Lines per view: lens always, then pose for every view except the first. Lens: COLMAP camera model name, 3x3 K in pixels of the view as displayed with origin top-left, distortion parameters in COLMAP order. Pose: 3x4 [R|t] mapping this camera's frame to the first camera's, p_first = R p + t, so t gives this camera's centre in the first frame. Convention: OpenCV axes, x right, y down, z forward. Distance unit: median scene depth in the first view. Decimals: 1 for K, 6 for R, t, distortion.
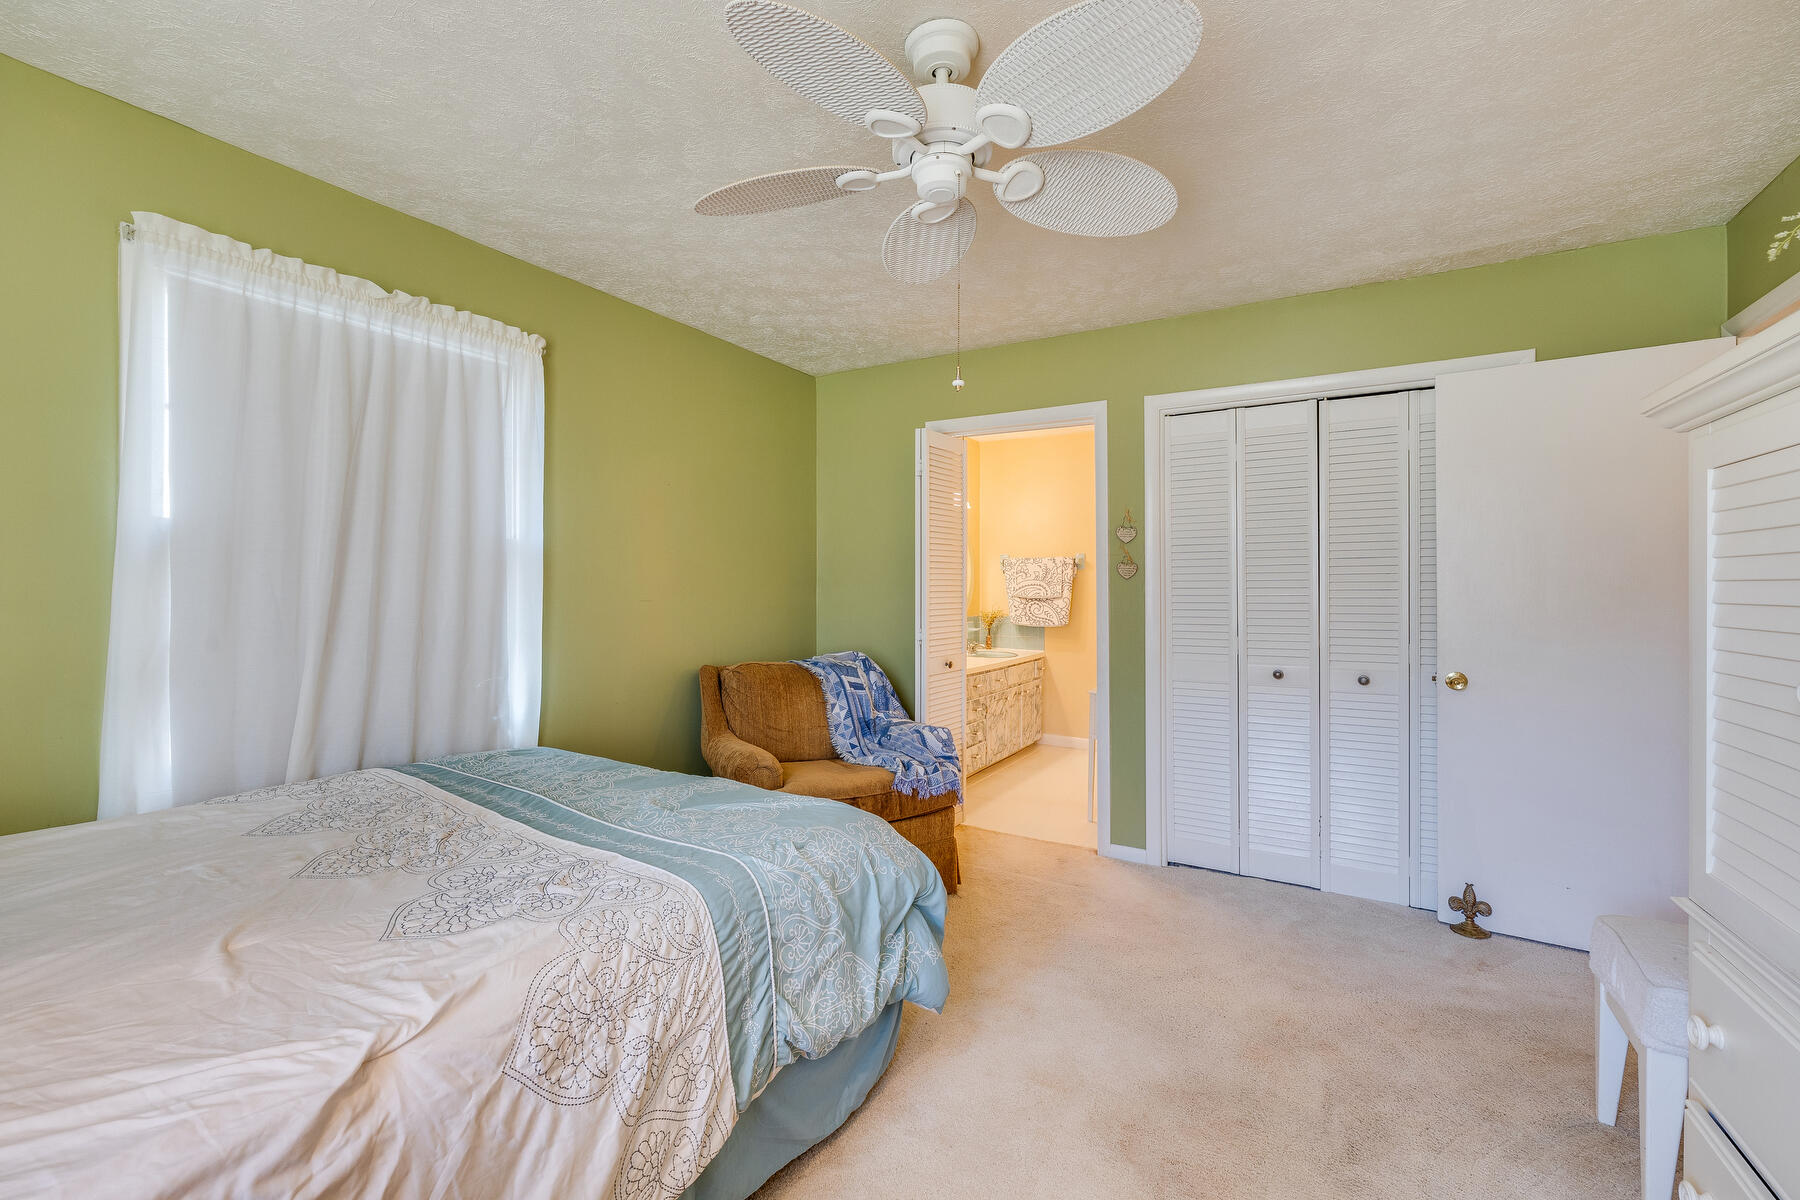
lens RADIAL K [[777.8, 0, 869.5], [0, 777.8, 575.8], [0, 0, 1]] dist [0.001096, 0.000038]
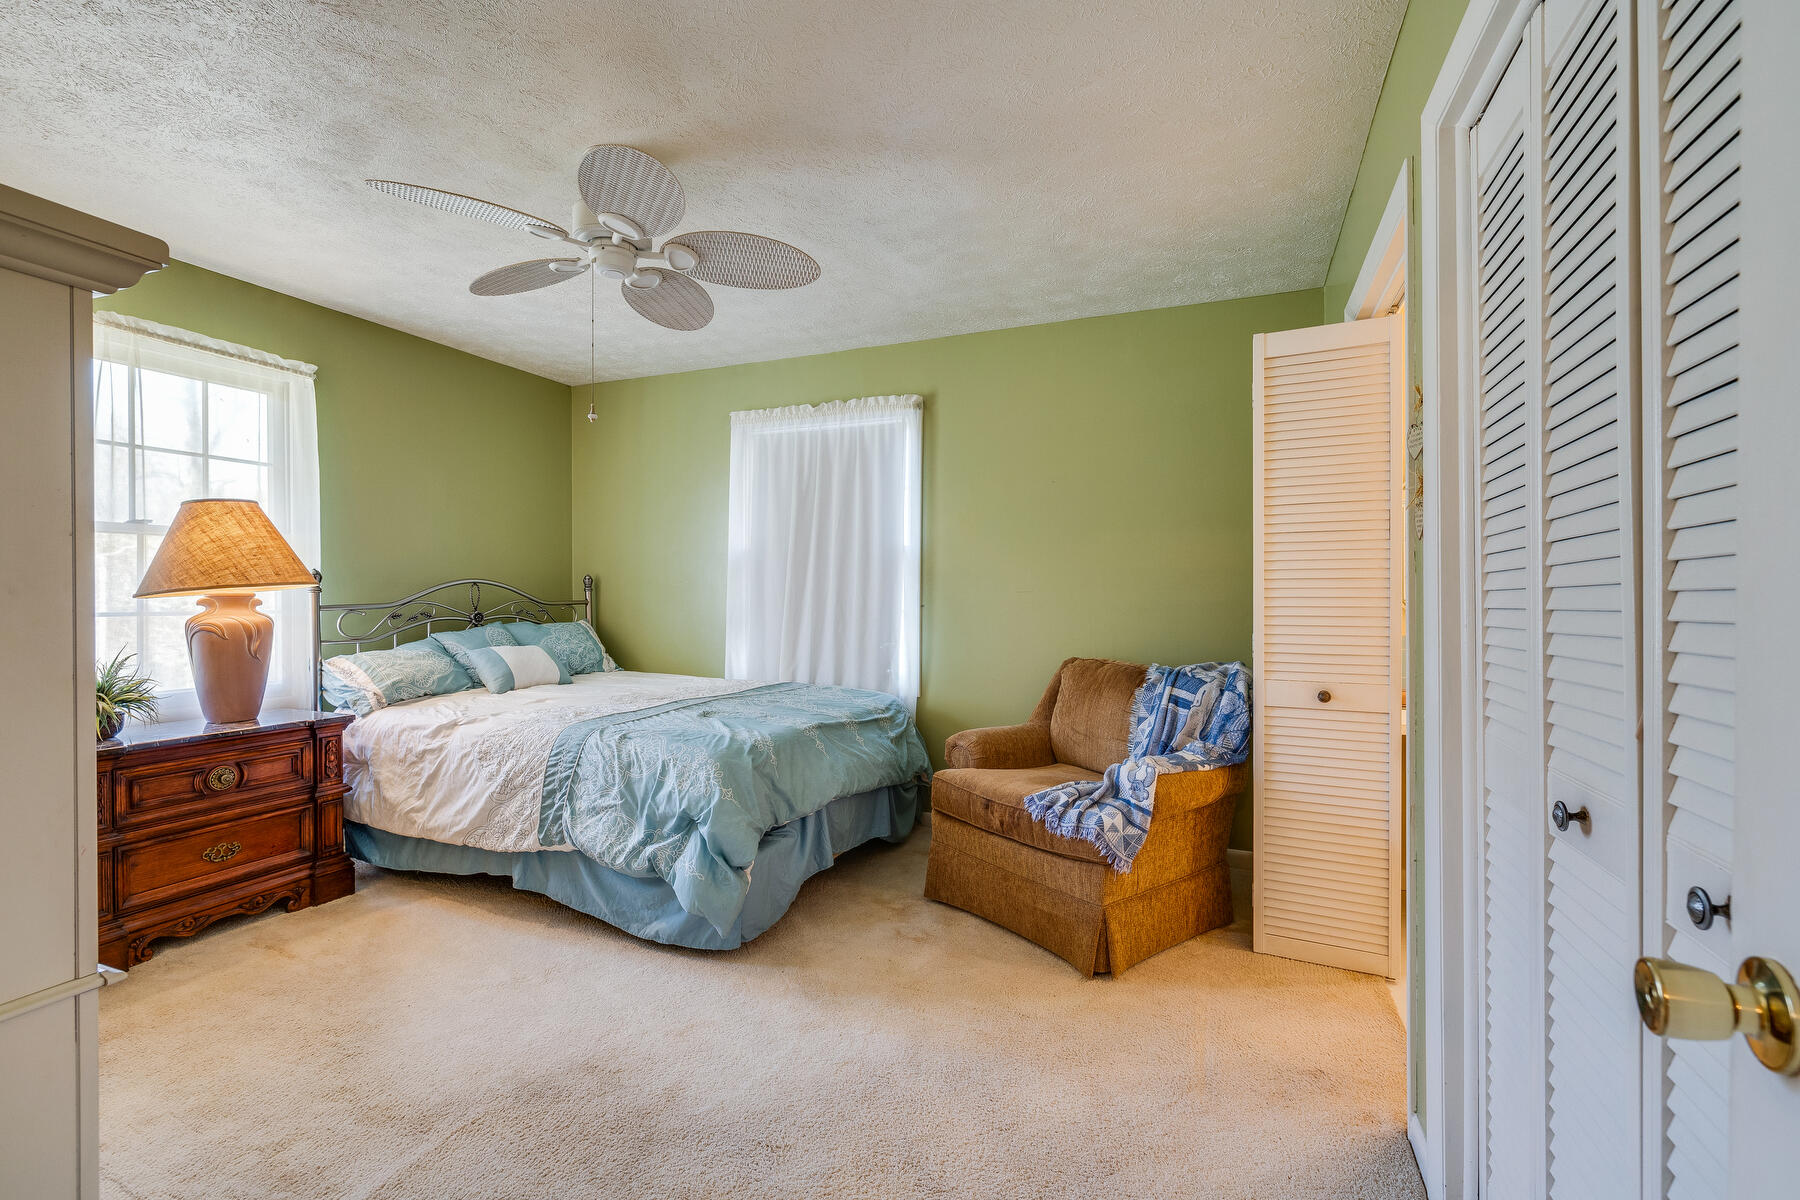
lens RADIAL K [[755.0, 0, 900.0], [0, 755.0, 600.0], [0, 0, 1]] dist [-0.000883, -0.000022]
pose [[0.144187, 0.005776, -0.989534, 0.680695], [0.008567, 0.999938, 0.007085, 0.031660], [0.989513, -0.009499, 0.144129, 0.609428]]
